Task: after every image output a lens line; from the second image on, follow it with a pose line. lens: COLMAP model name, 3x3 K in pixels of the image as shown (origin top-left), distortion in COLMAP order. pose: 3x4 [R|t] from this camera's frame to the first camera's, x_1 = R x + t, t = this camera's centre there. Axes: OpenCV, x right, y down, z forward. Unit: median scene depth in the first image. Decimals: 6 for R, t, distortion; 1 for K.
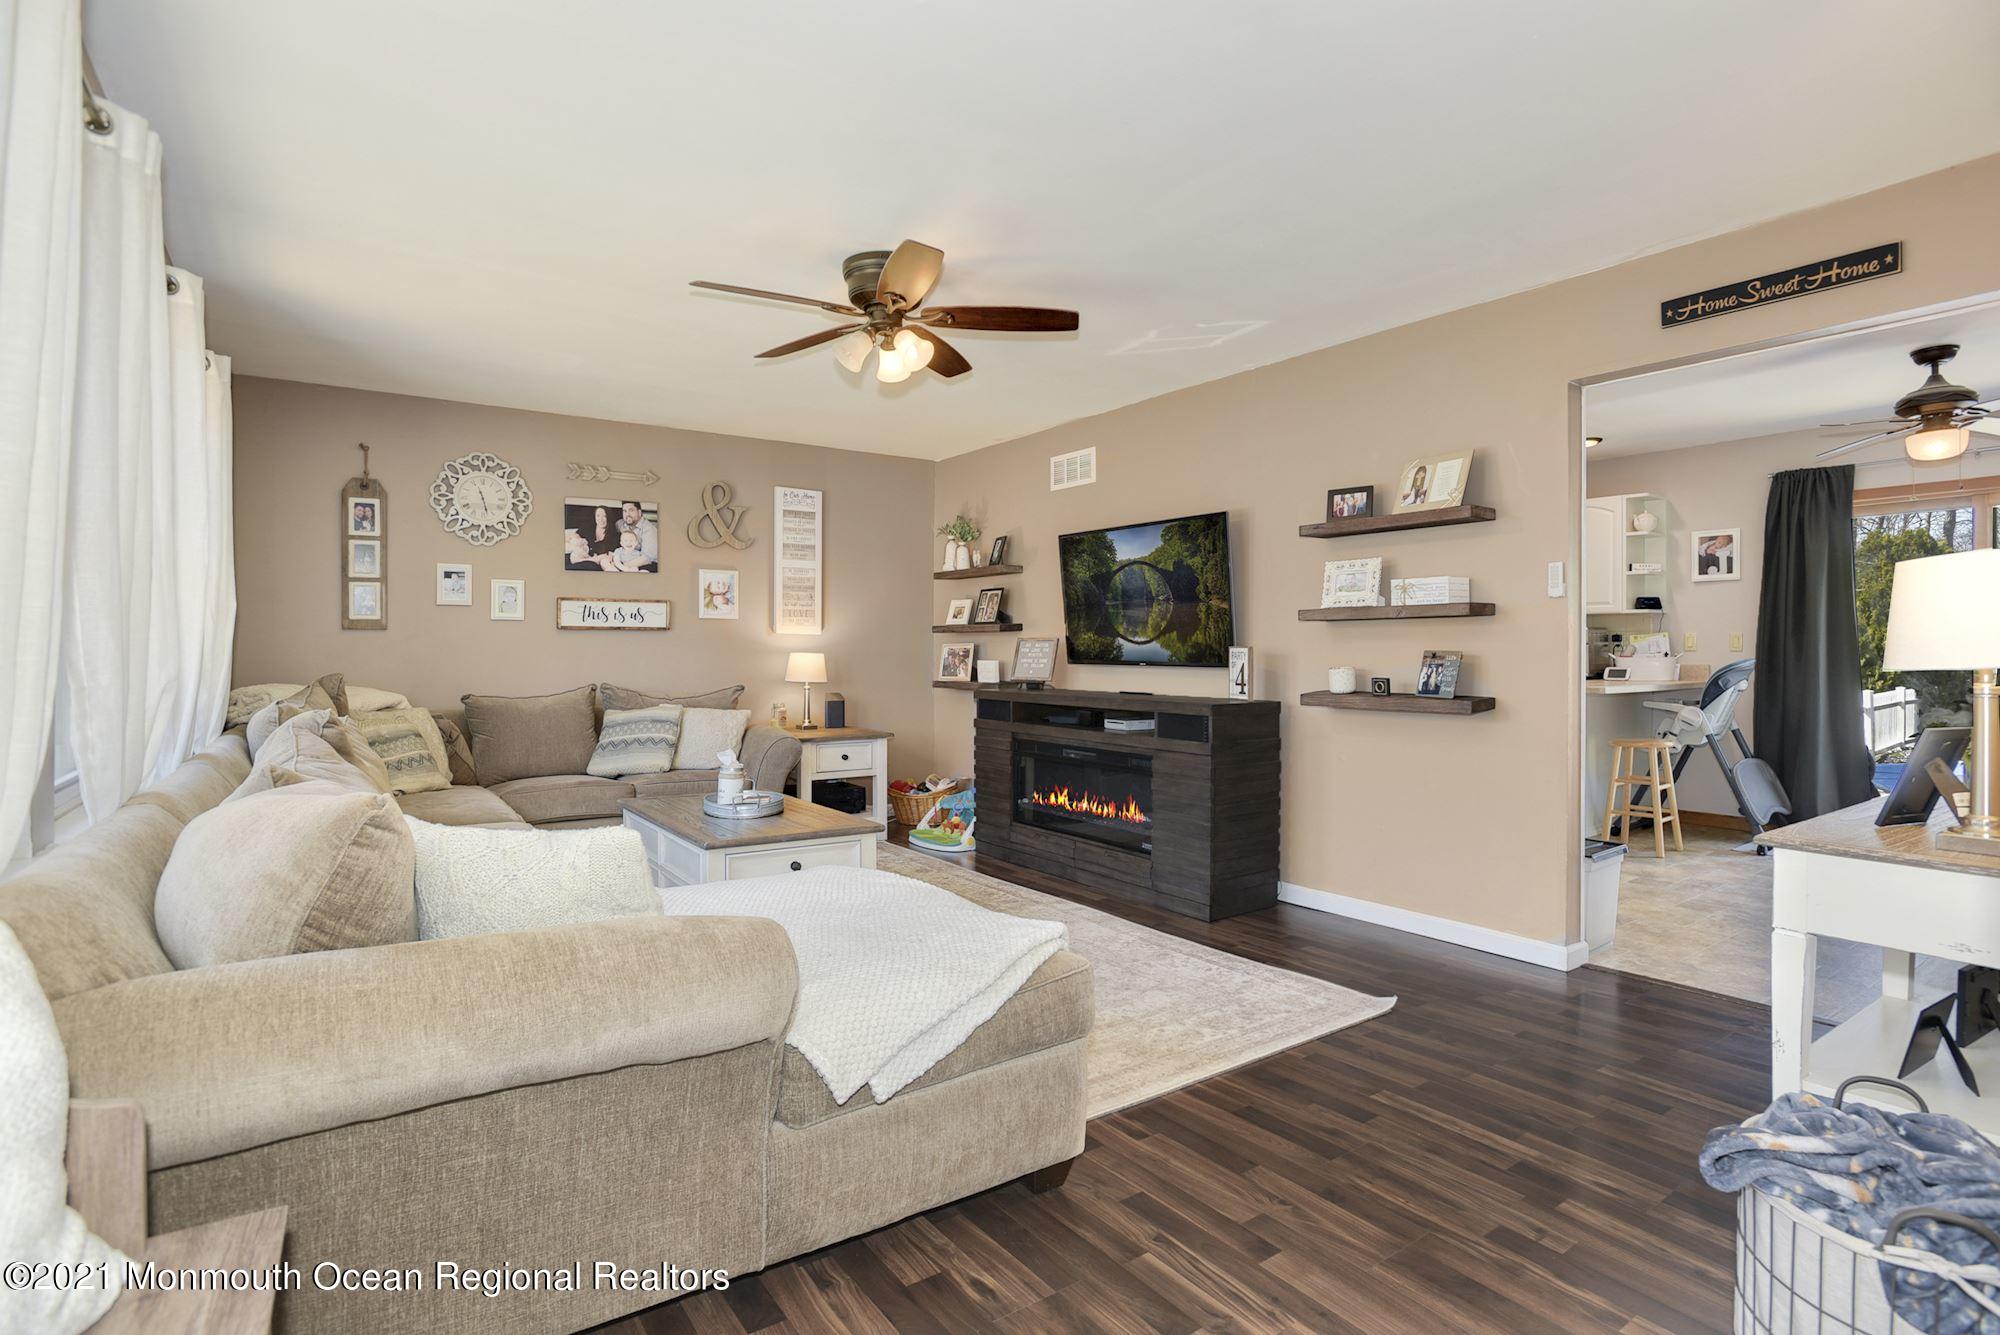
lens RADIAL K [[1008.6, 0, 990.1], [0, 1008.6, 658.0], [0, 0, 1]] dist [-0.041884, 0.001527]
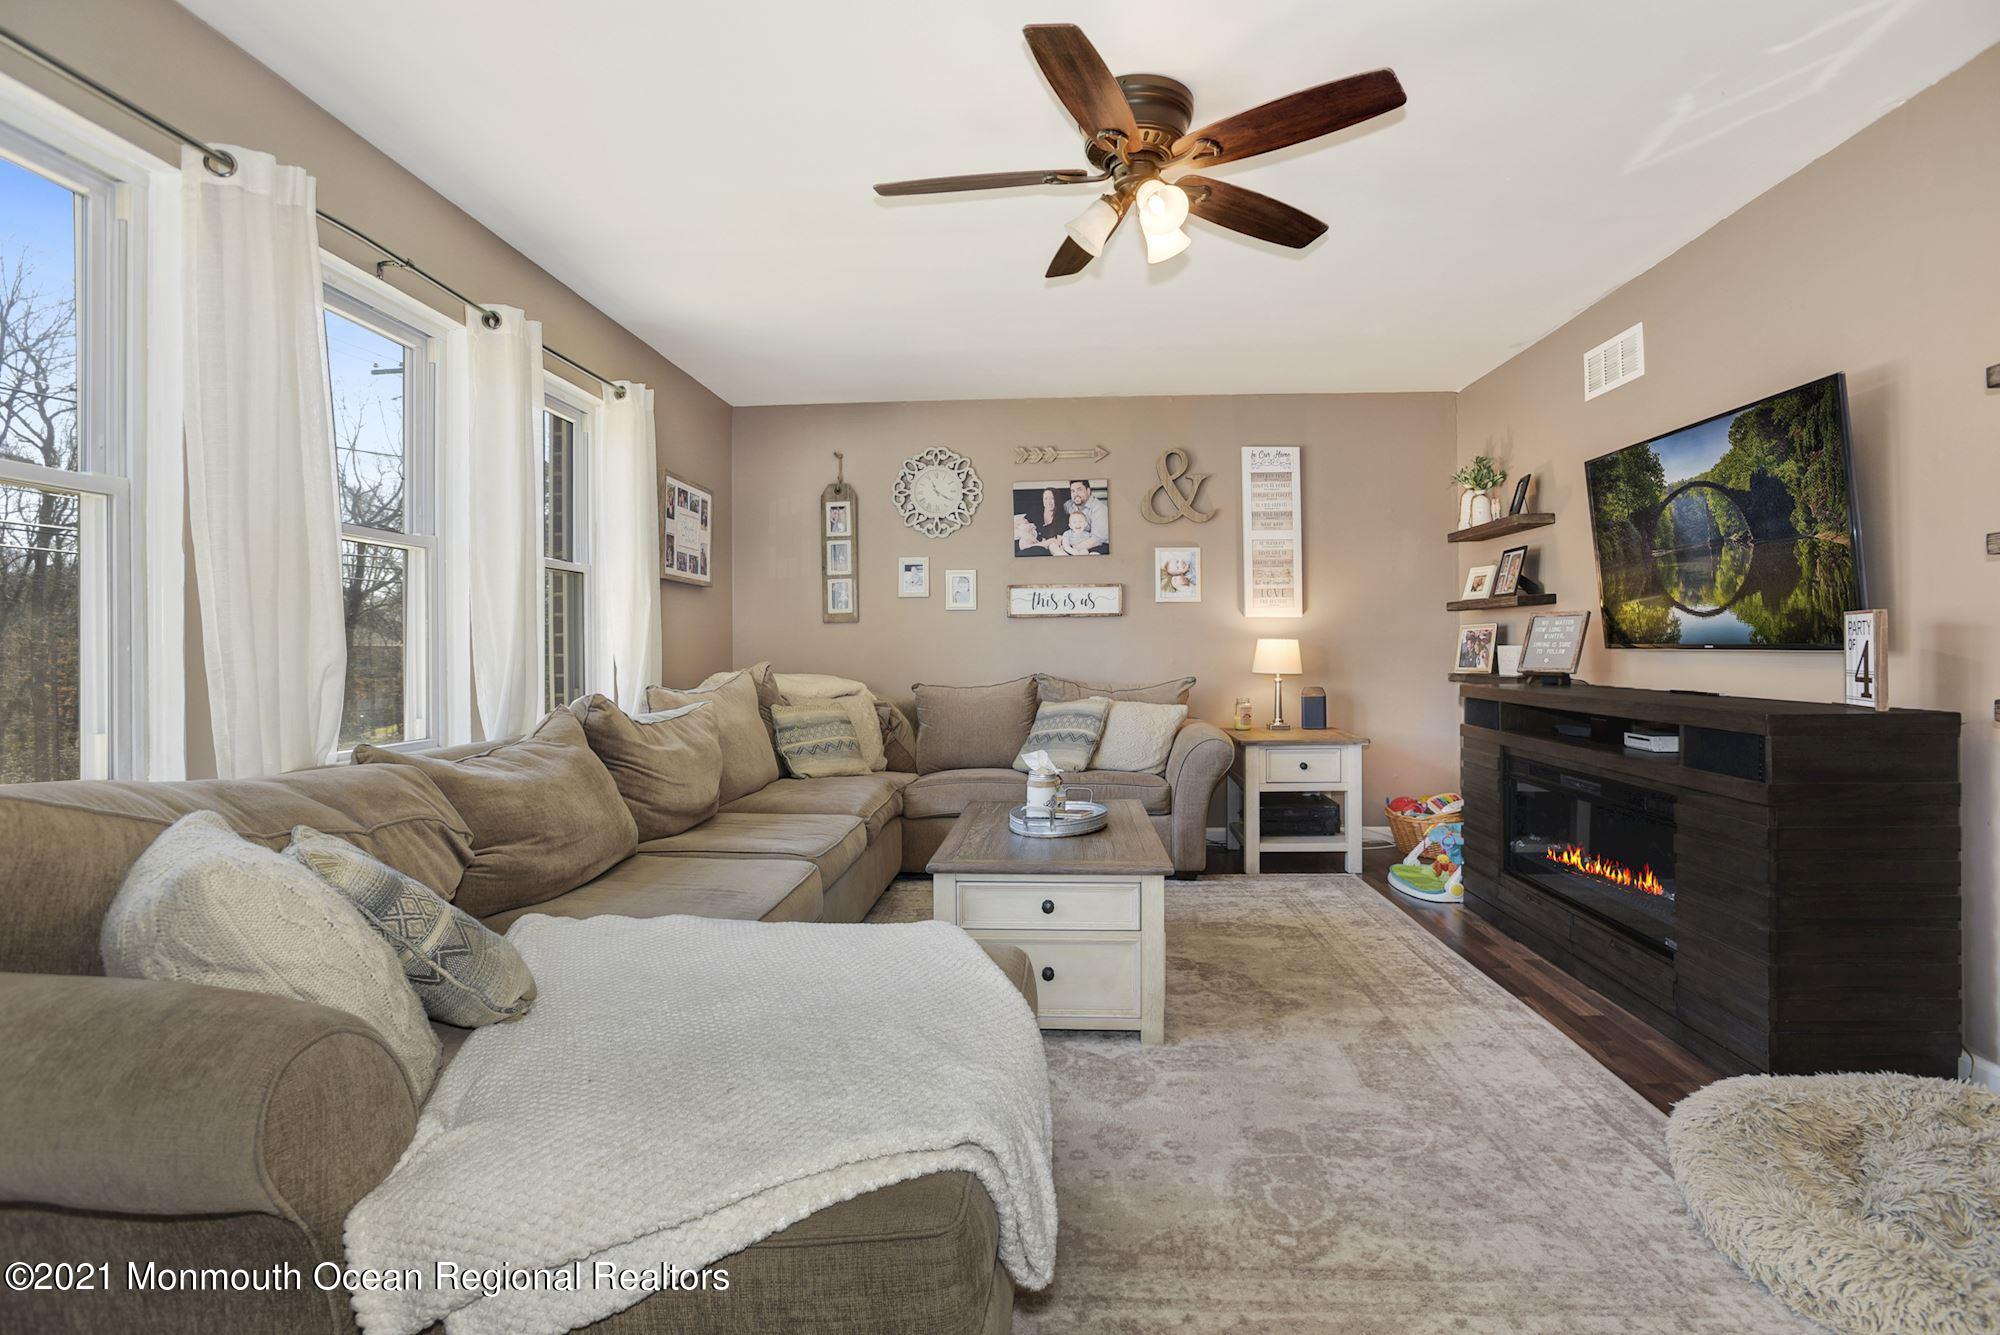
lens RADIAL K [[982.7, 0, 1007.4], [0, 982.7, 647.0], [0, 0, 1]] dist [-0.053466, 0.017217]
pose [[0.793034, -0.010464, -0.609088, 0.170018], [0.007146, 0.999943, -0.007875, 0.008070], [0.609135, 0.001893, 0.793064, 0.262101]]
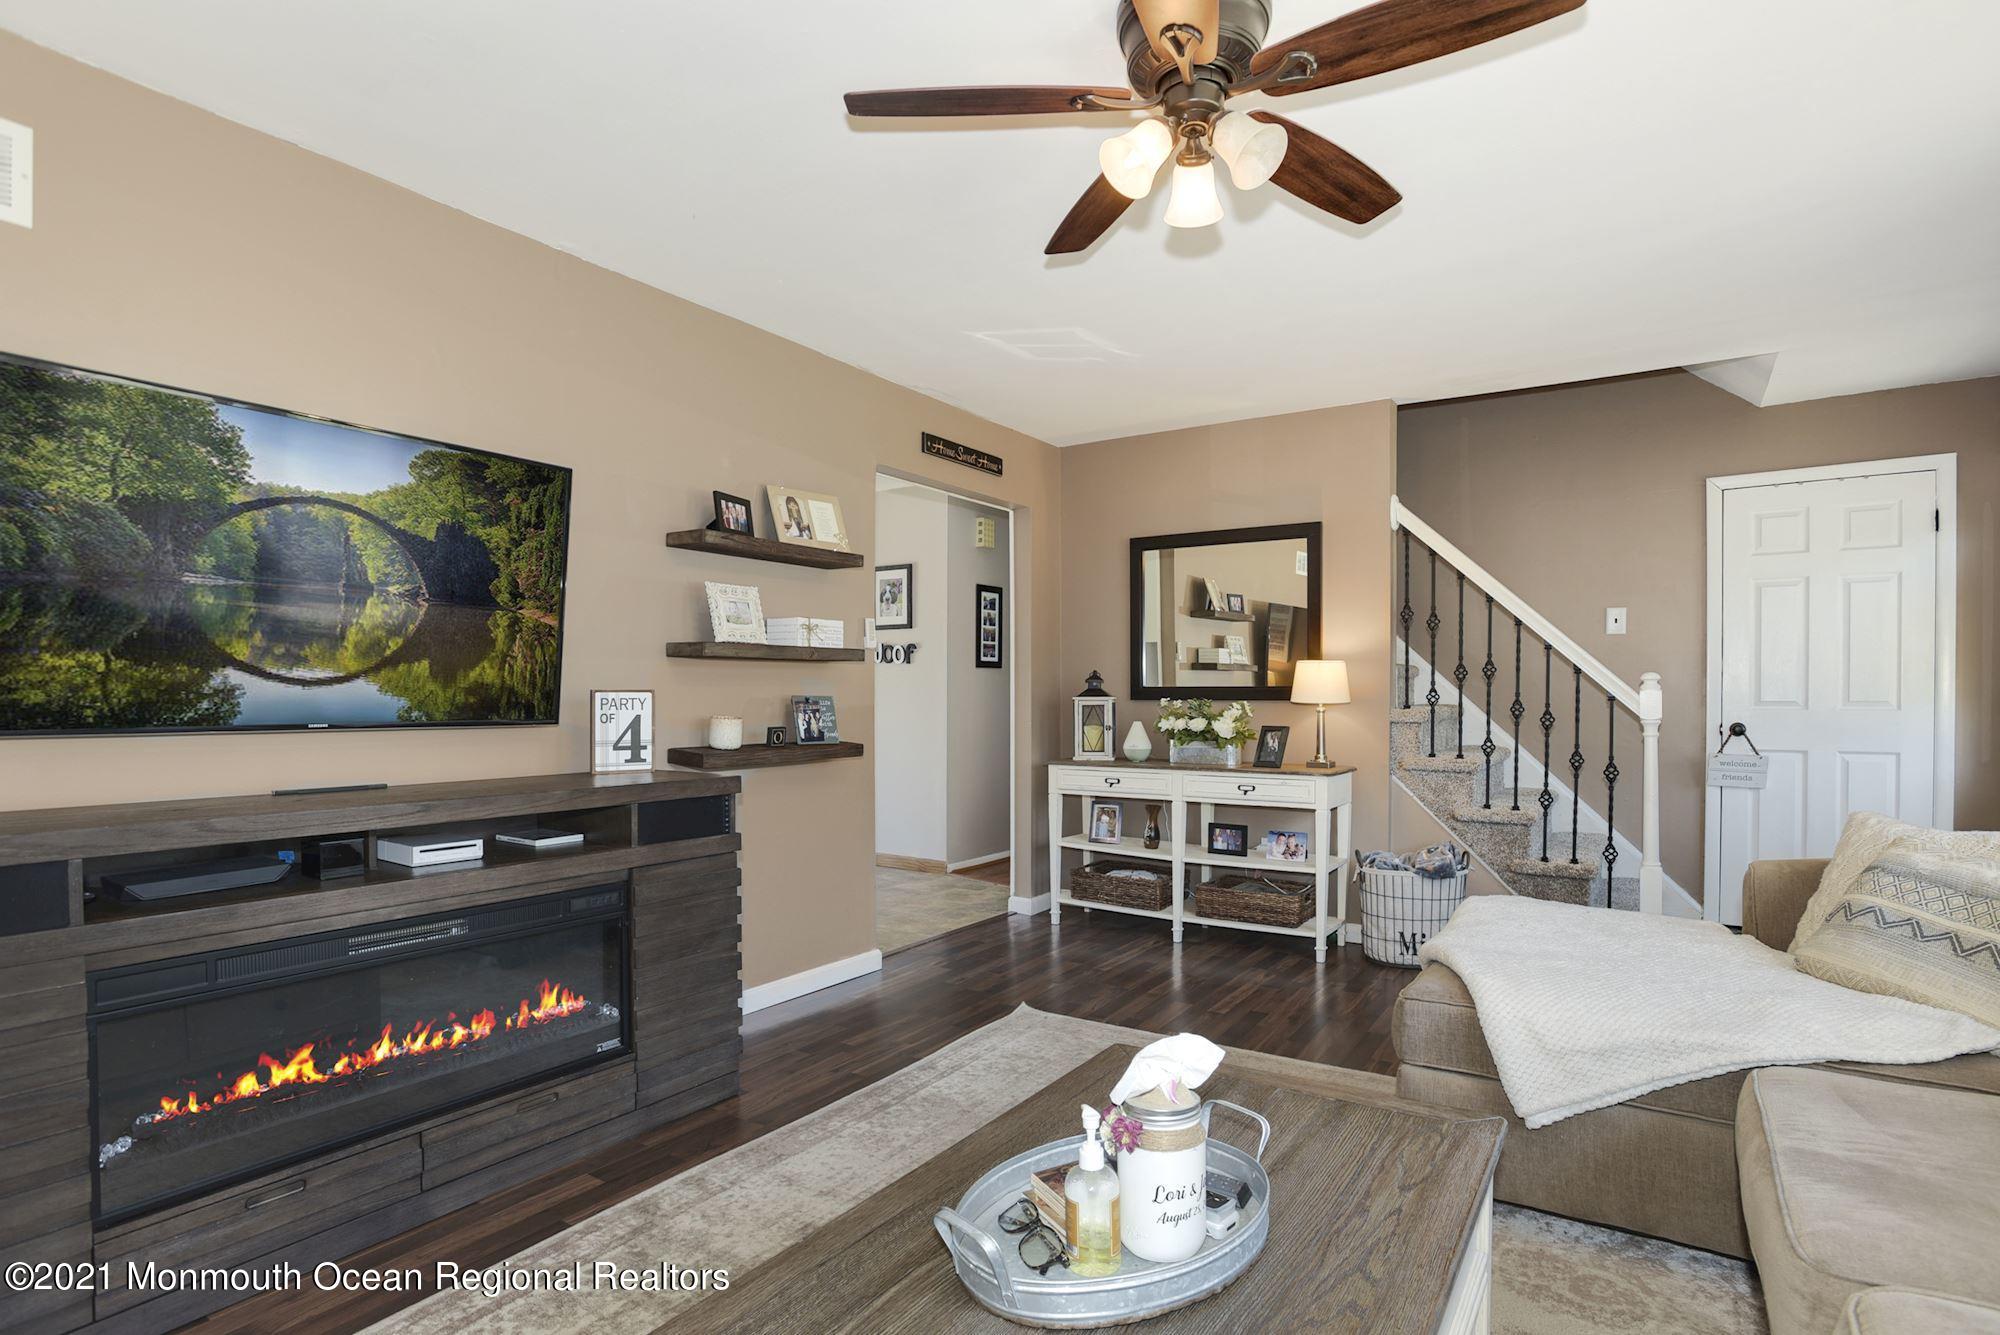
lens RADIAL K [[1008.6, 0, 1058.4], [0, 1008.6, 708.3], [0, 0, 1]] dist [-0.041884, 0.001527]
pose [[-0.415766, -0.017146, 0.909310, -0.398867], [0.002955, 0.999792, 0.020203, -0.010371], [-0.909467, 0.011087, -0.415628, 0.887802]]
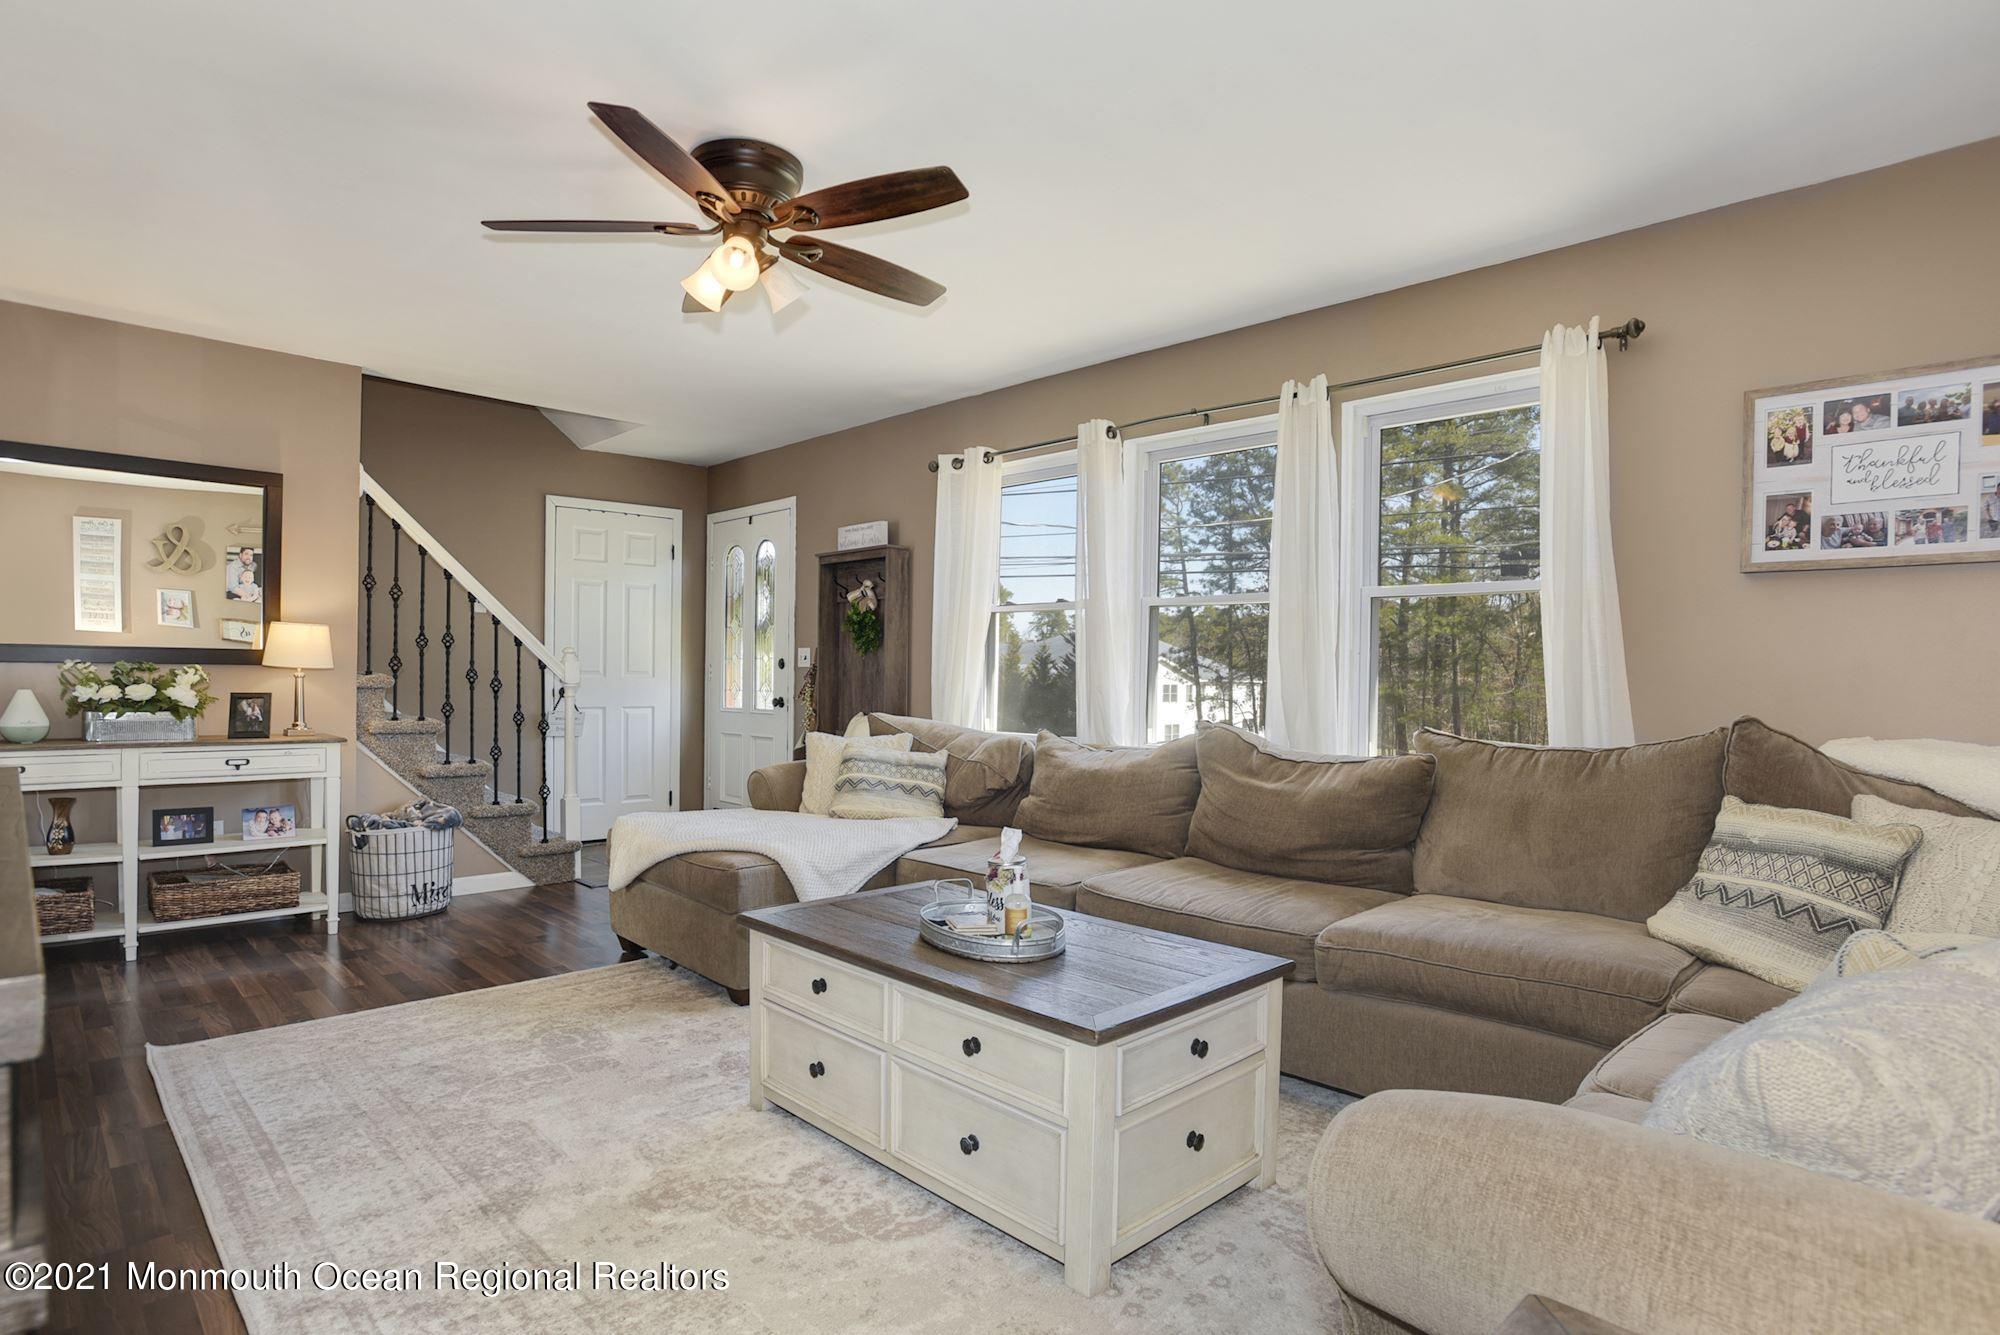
lens RADIAL K [[1008.6, 0, 988.7], [0, 1008.6, 688.4], [0, 0, 1]] dist [-0.041884, 0.001527]
pose [[-0.982788, -0.015782, -0.184061, -0.102062], [-0.018489, 0.999745, 0.013002, -0.000342], [0.183809, 0.016181, -0.982829, 1.228035]]
